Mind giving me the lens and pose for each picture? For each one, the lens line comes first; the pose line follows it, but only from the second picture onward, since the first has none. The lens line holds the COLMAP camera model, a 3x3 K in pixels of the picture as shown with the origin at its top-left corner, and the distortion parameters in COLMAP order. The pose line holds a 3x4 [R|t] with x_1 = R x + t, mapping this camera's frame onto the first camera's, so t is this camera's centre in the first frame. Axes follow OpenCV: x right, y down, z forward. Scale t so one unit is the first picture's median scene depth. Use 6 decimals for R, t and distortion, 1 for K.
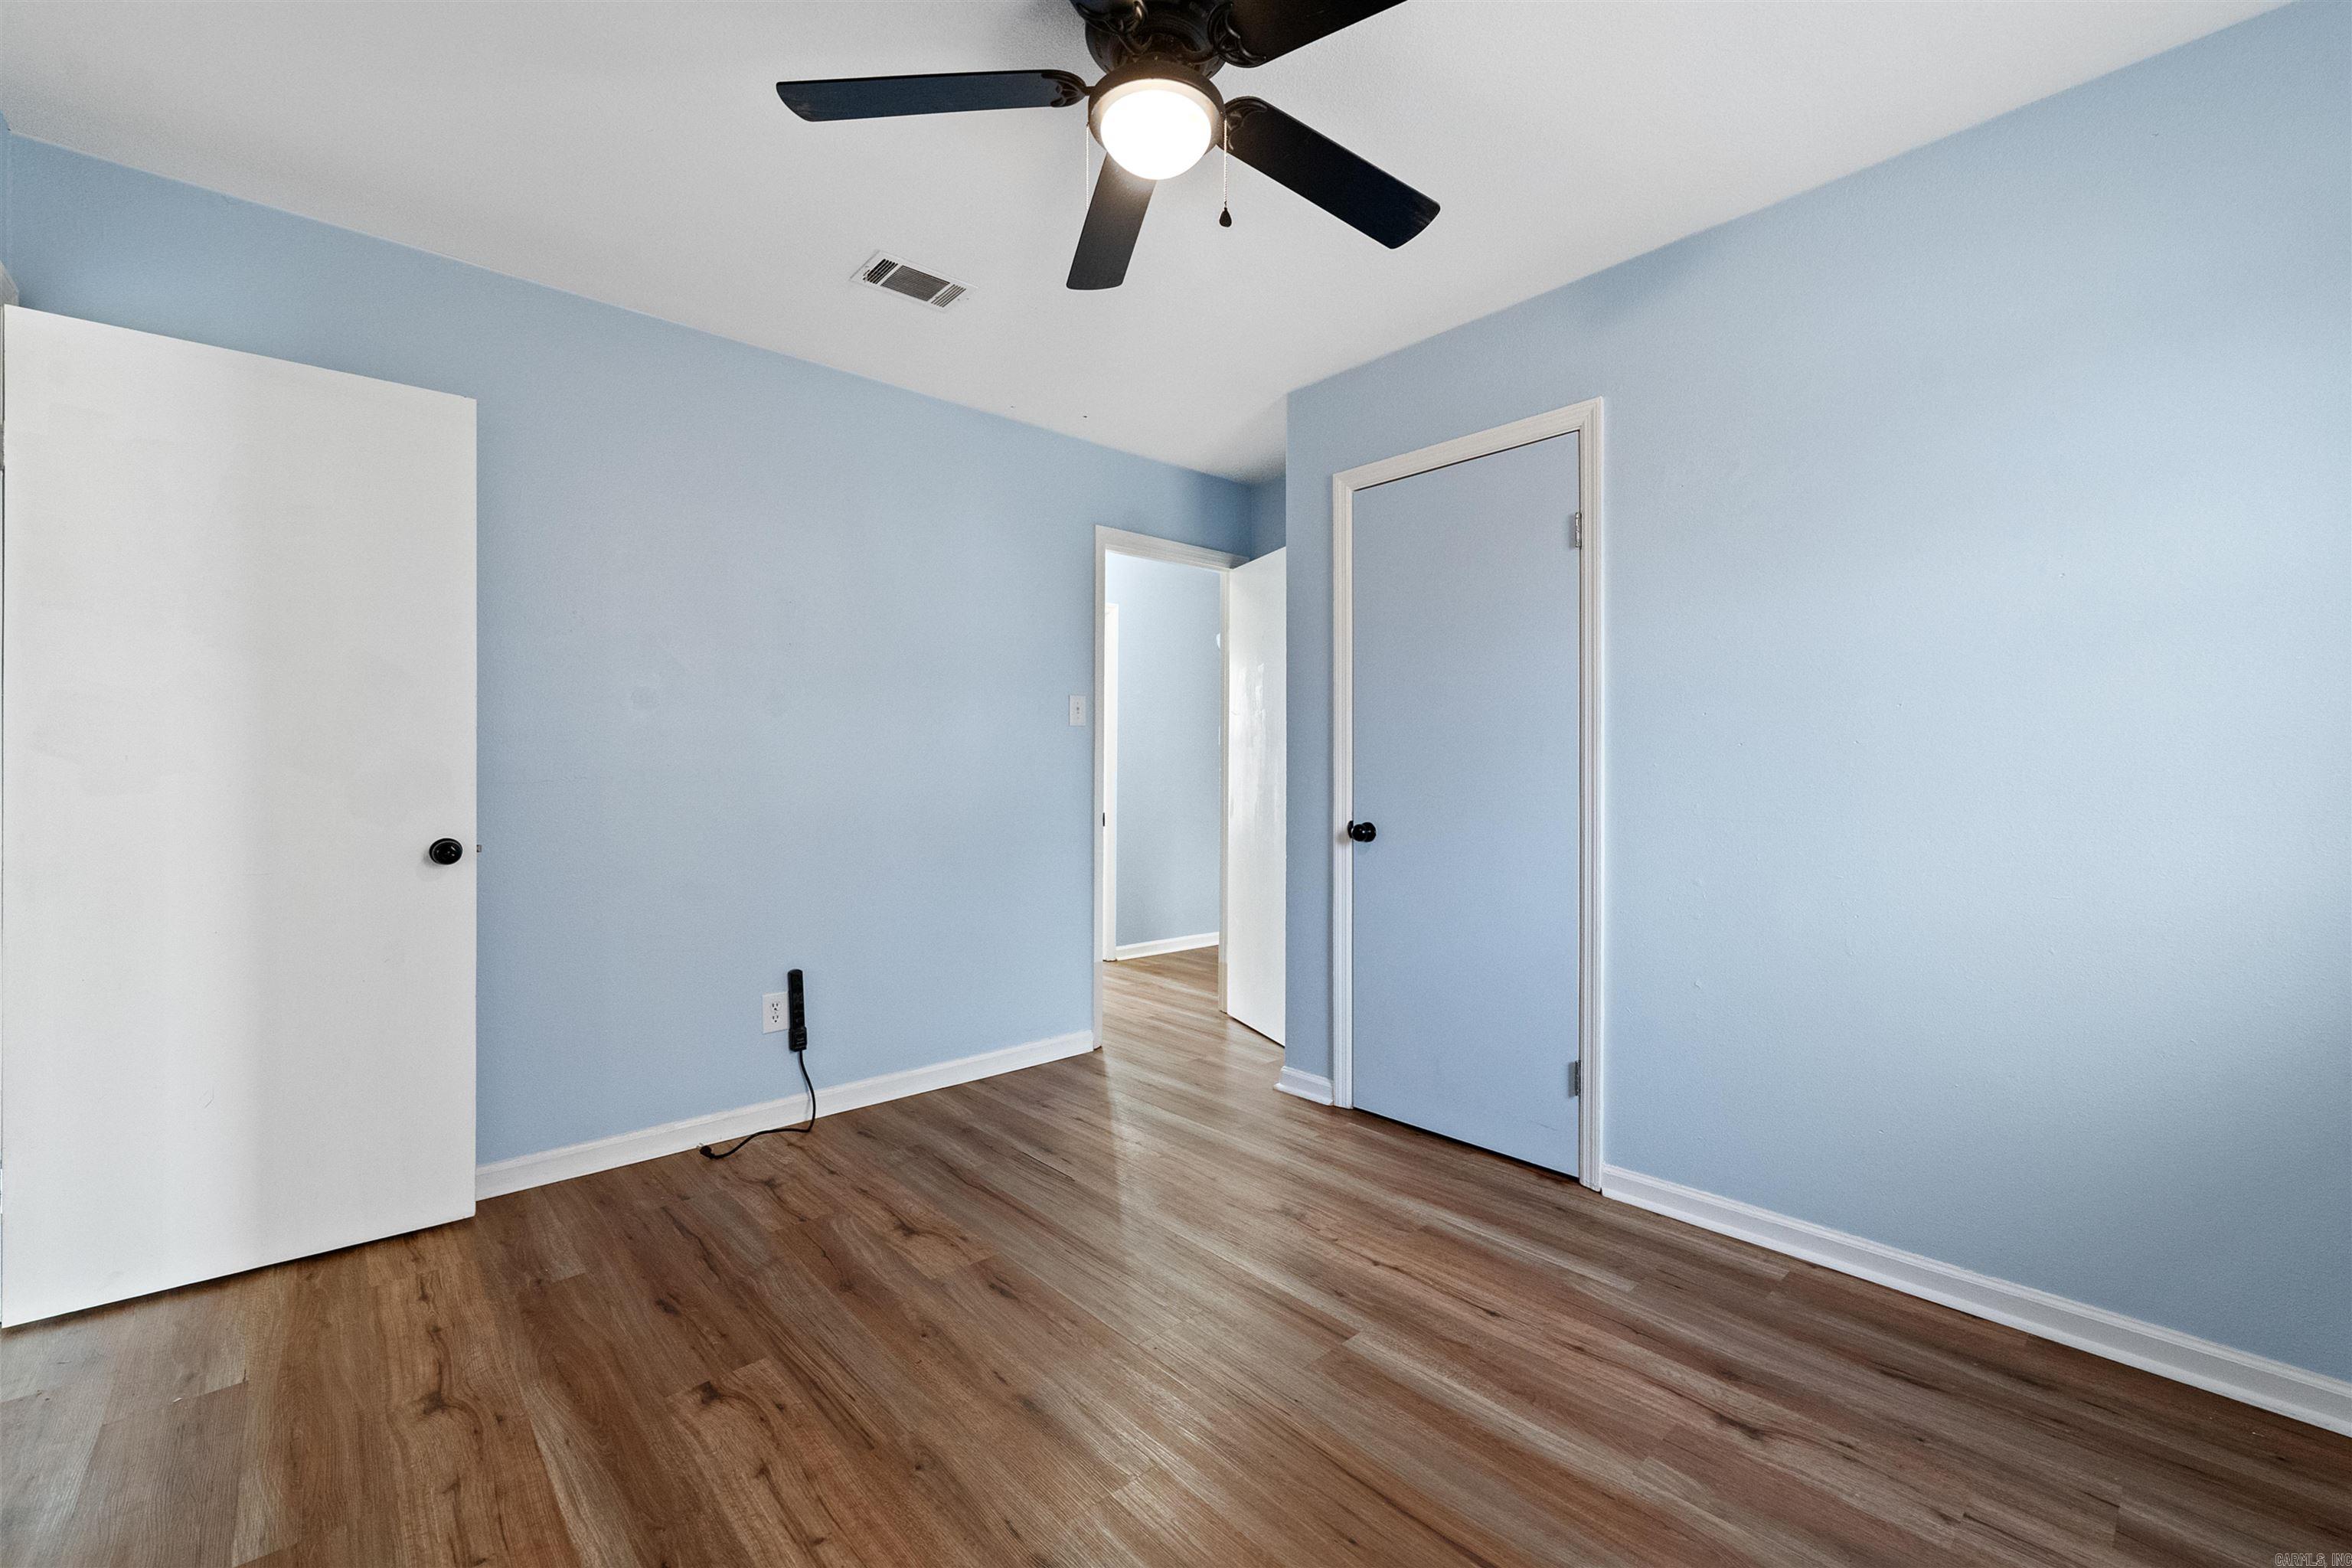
lens RADIAL K [[962.7, 0, 1178.4], [0, 962.7, 769.4], [0, 0, 1]] dist [0.004619, -0.003452]
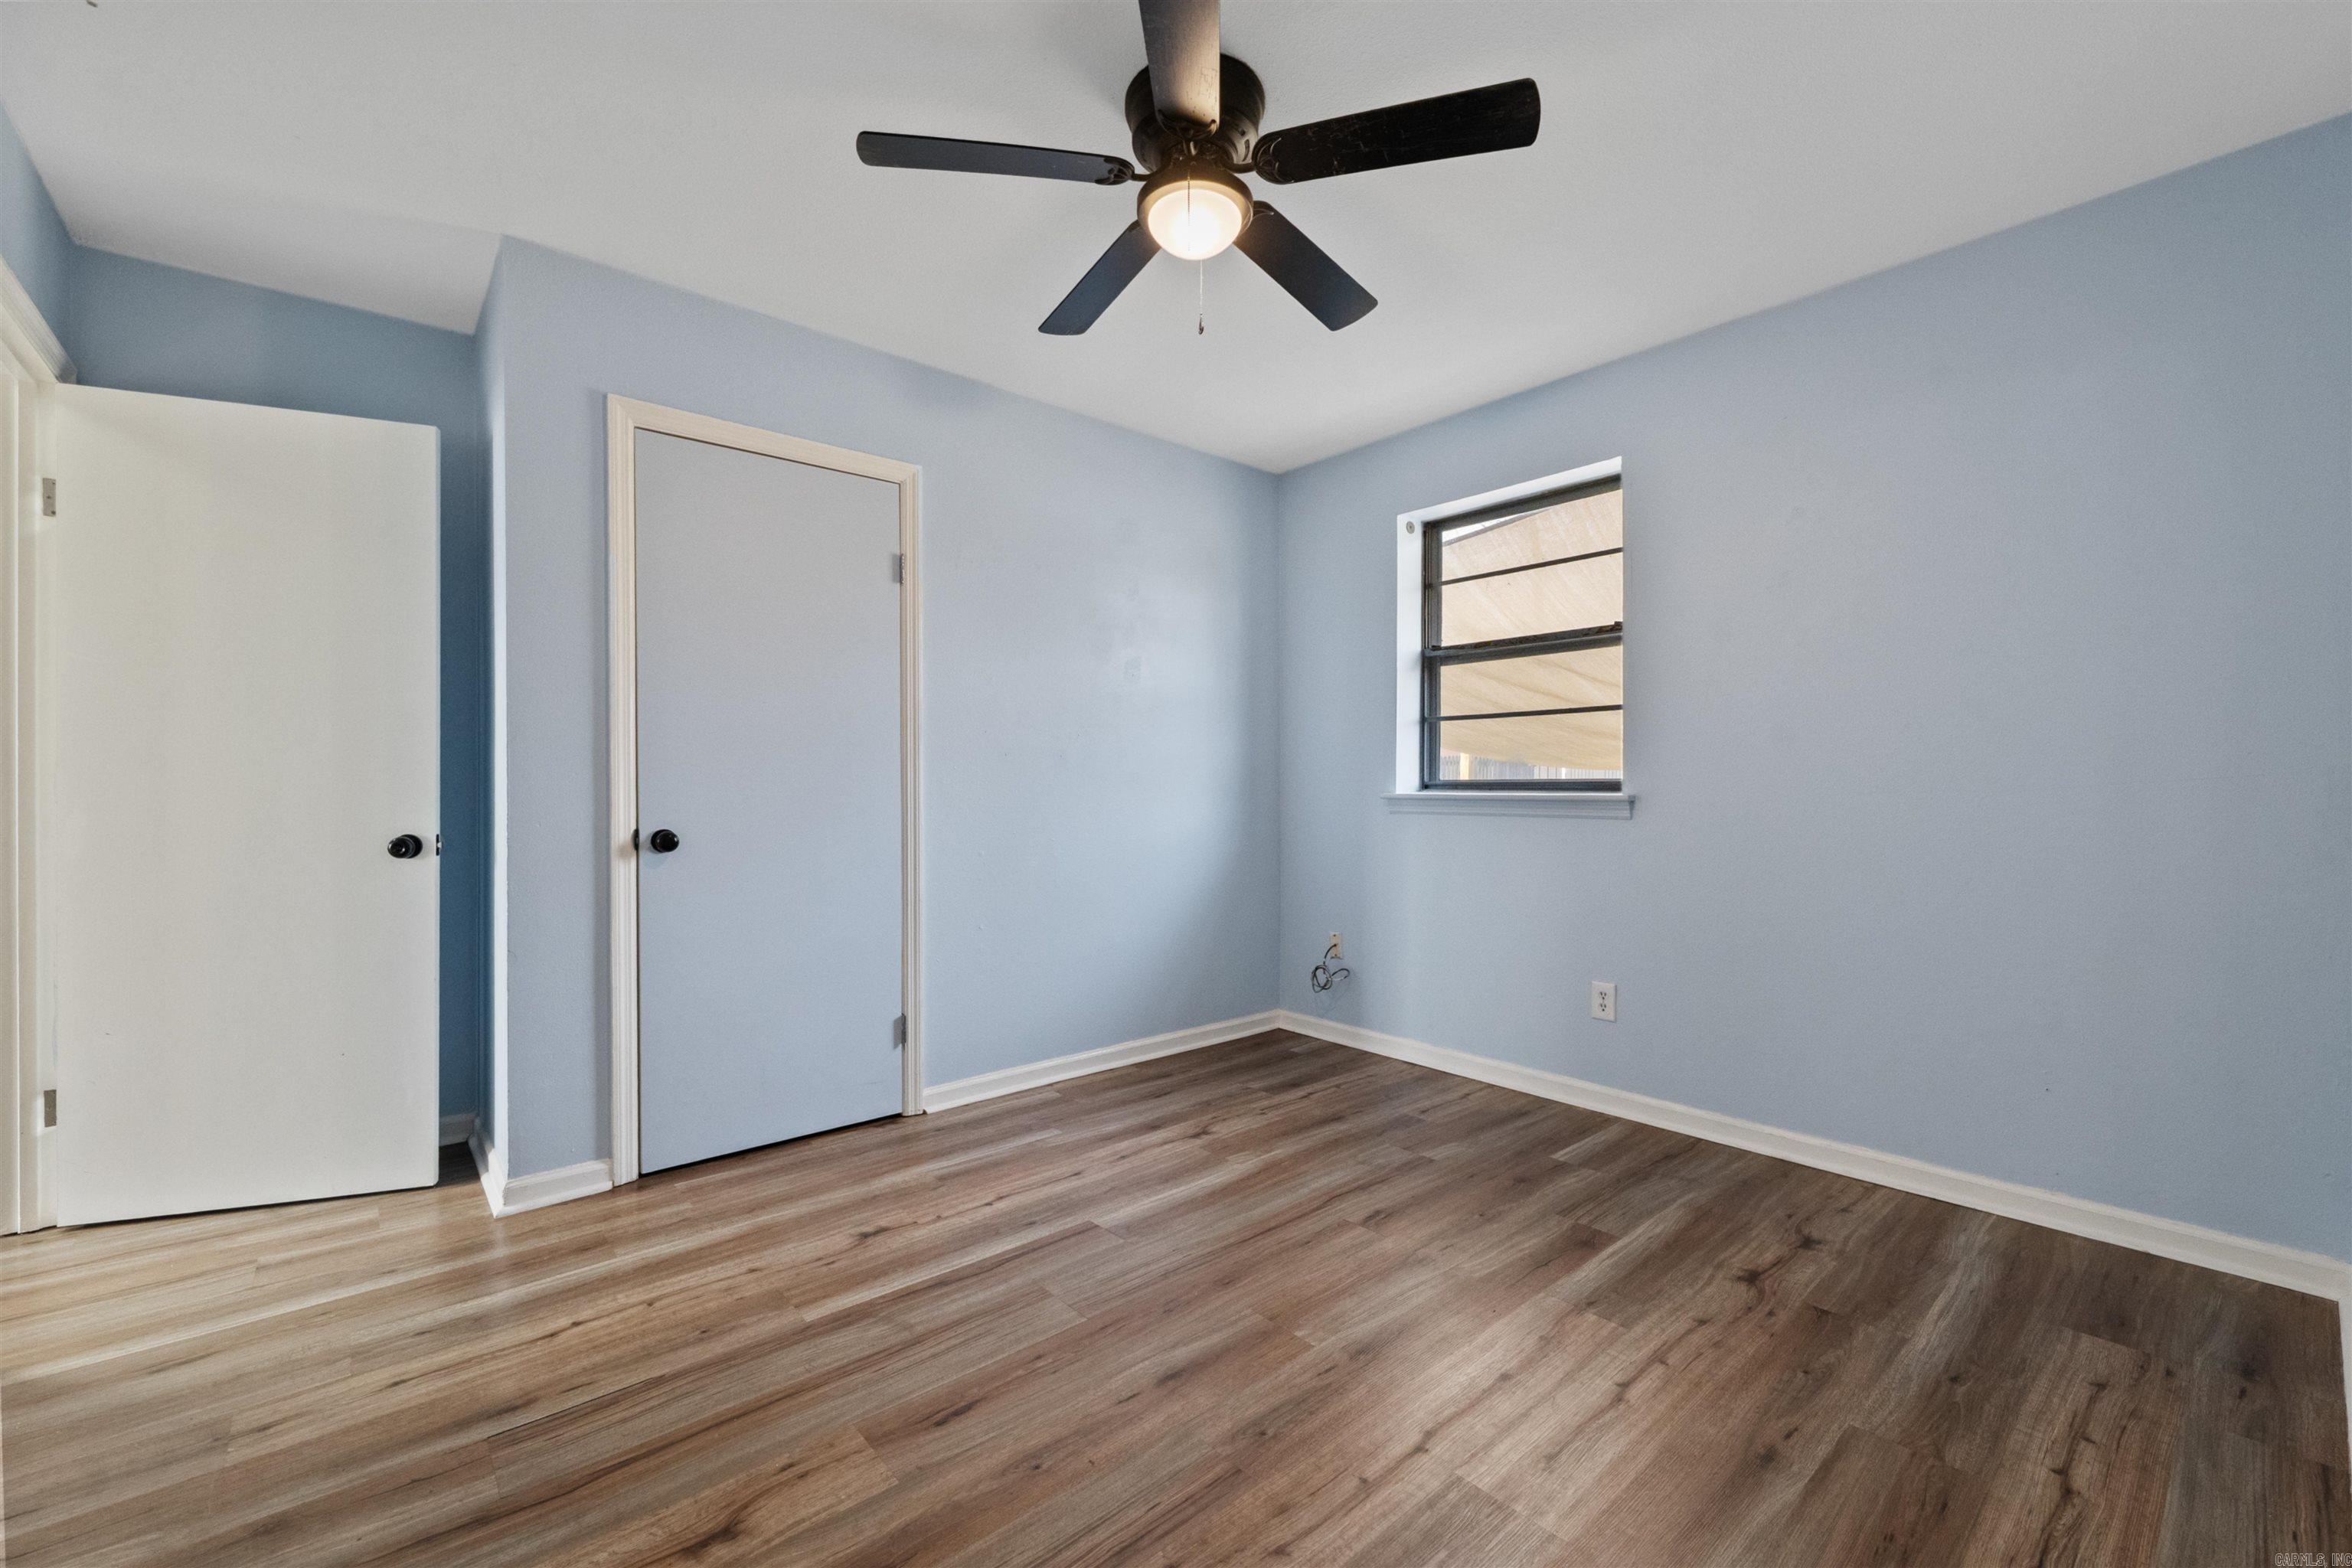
lens RADIAL K [[962.7, 0, 1176.7], [0, 962.7, 796.9], [0, 0, 1]] dist [0.004619, -0.003452]
pose [[0.022334, -0.011904, 0.999680, -0.859790], [-0.004239, 0.999919, 0.012002, 0.018418], [-0.999742, -0.004506, 0.022282, 0.709796]]
